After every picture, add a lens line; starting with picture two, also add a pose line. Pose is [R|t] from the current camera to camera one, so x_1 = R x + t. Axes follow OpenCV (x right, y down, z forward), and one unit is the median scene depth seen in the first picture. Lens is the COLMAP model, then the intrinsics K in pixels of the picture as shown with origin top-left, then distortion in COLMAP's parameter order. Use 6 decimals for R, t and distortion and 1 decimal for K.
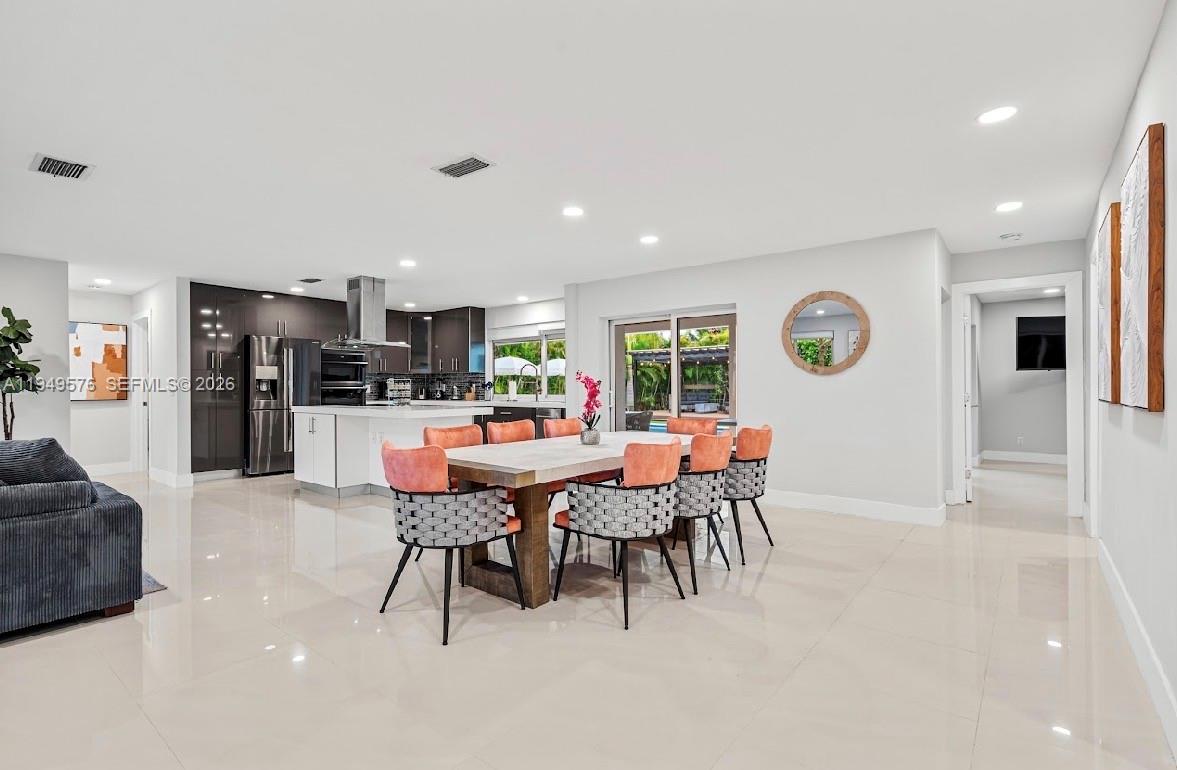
lens RADIAL K [[557.2, 0, 568.7], [0, 557.2, 384.9], [0, 0, 1]] dist [-0.001420, -0.000045]
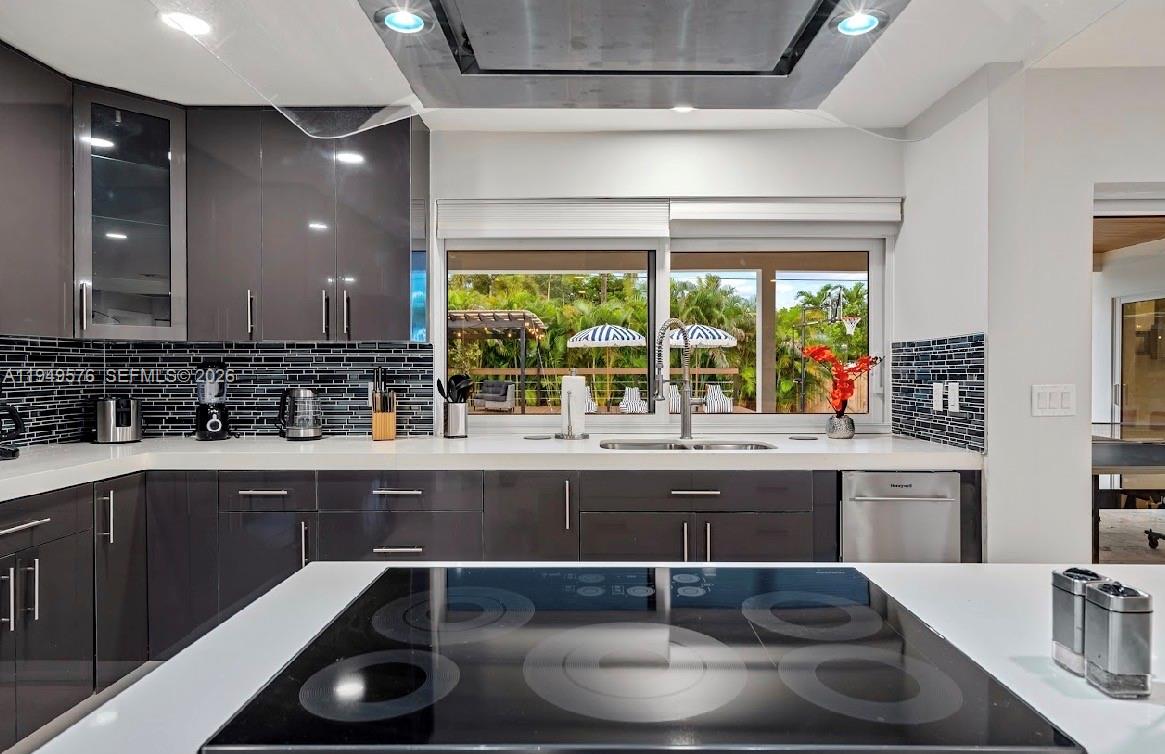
lens RADIAL K [[673.3, 0, 582.5], [0, 673.3, 377.0], [0, 0, 1]] dist [0.027448, 0.000041]
pose [[0.777068, -0.006801, 0.629379, -0.385842], [-0.004147, 0.999865, 0.015924, -0.012663], [-0.629403, -0.014984, 0.776935, 0.804826]]
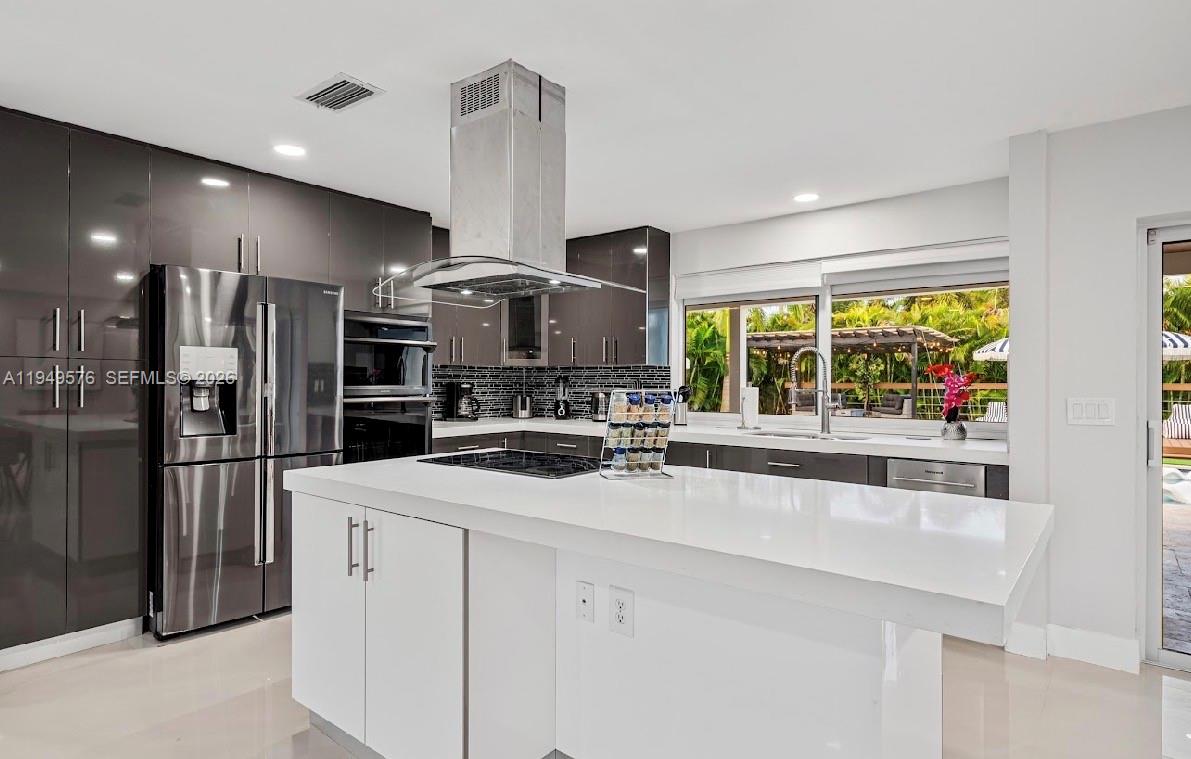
lens RADIAL K [[654.0, 0, 586.6], [0, 654.0, 380.6], [0, 0, 1]] dist [0.005401, 0.001112]
pose [[0.999865, 0.006240, 0.015183, -0.280789], [-0.006310, 0.999970, 0.004565, -0.014158], [-0.015154, -0.004660, 0.999874, 0.528260]]
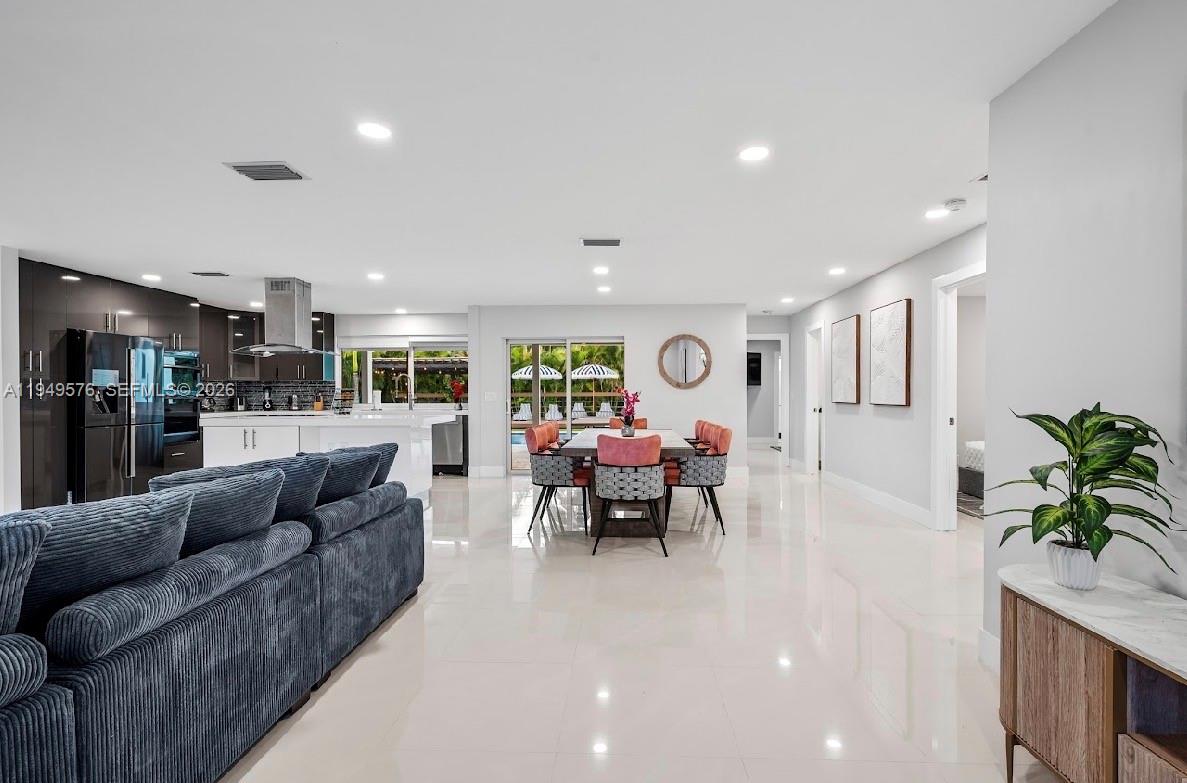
lens RADIAL K [[558.5, 0, 595.3], [0, 558.5, 396.5], [0, 0, 1]] dist [-0.000874, -0.000010]
pose [[0.799407, -0.002249, 0.600786, -0.450433], [-0.001308, 0.999984, 0.005484, -0.002001], [-0.600788, -0.005170, 0.799391, -0.053037]]
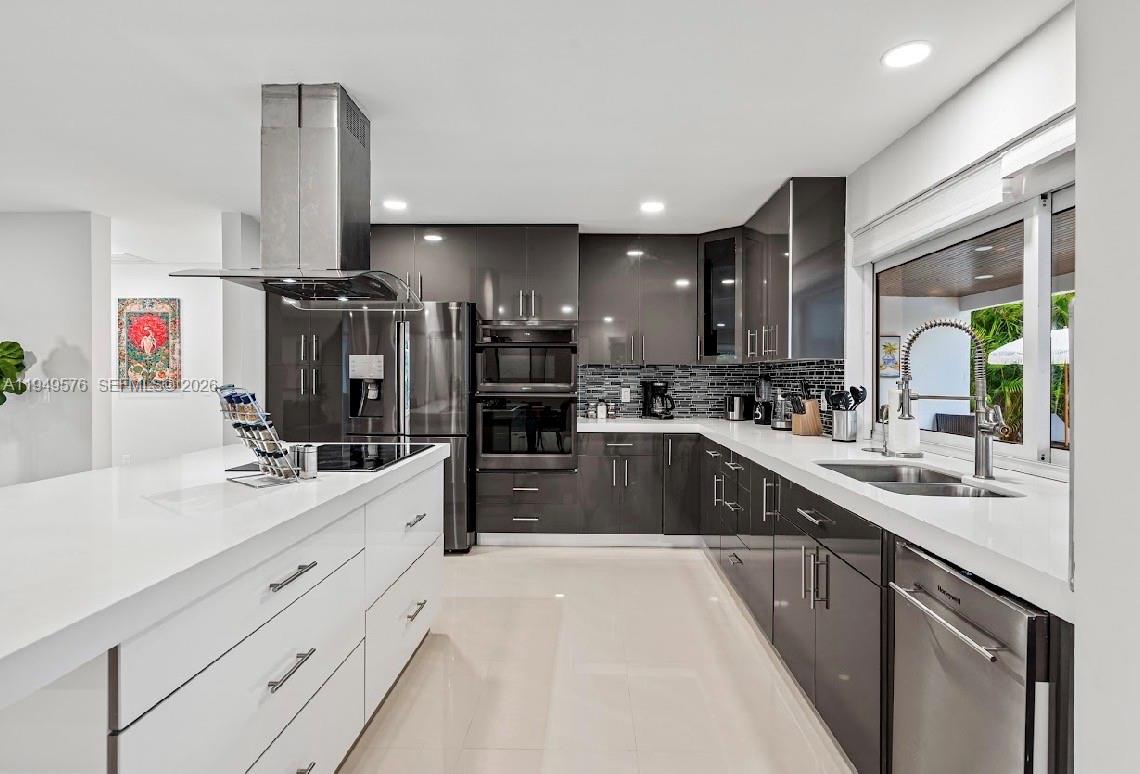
lens RADIAL K [[552.1, 0, 571.1], [0, 552.1, 379.3], [0, 0, 1]] dist [0.000914, 0.000061]
pose [[0.631595, 0.008424, -0.775253, 0.015724], [-0.003154, 0.999961, 0.008296, -0.014564], [0.775292, -0.002794, 0.631596, 0.786875]]
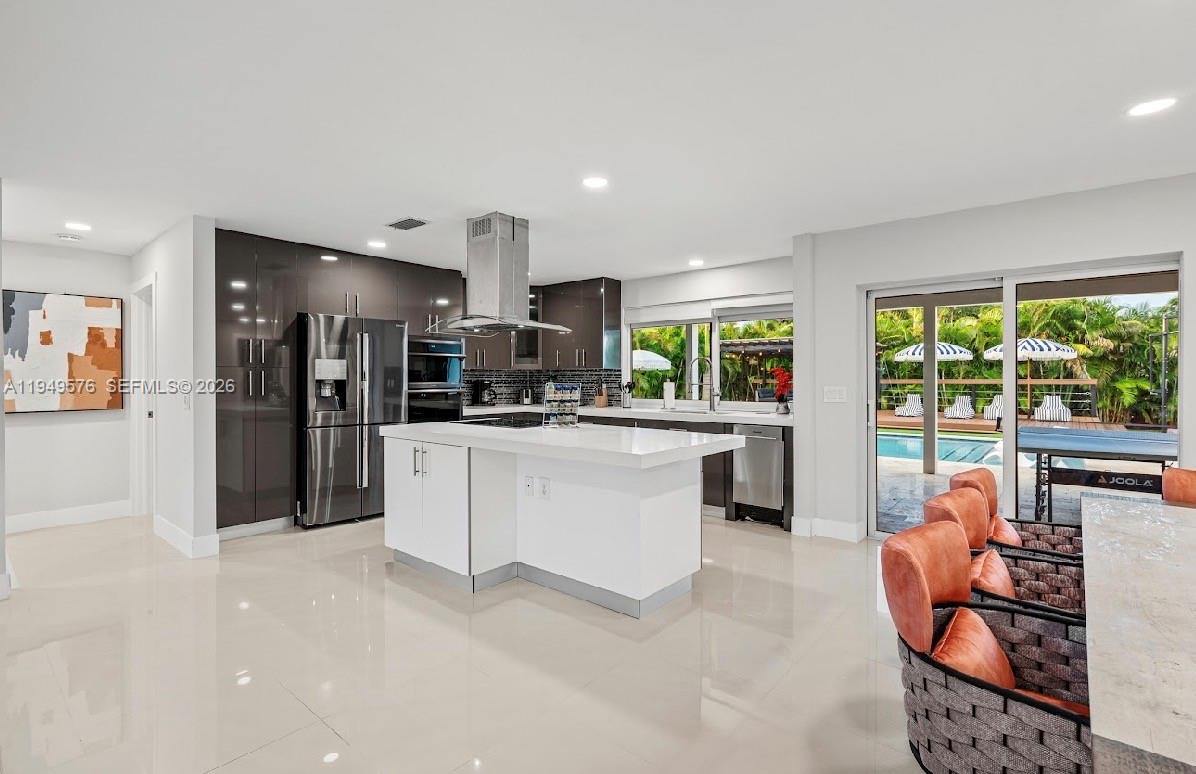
lens RADIAL K [[557.8, 0, 596.9], [0, 557.8, 377.6], [0, 0, 1]] dist [-0.002924, -0.000487]
pose [[0.999997, 0.002182, -0.001197, -0.220237], [-0.002179, 0.999994, 0.002642, -0.014876], [0.001203, -0.002639, 0.999996, 0.330094]]
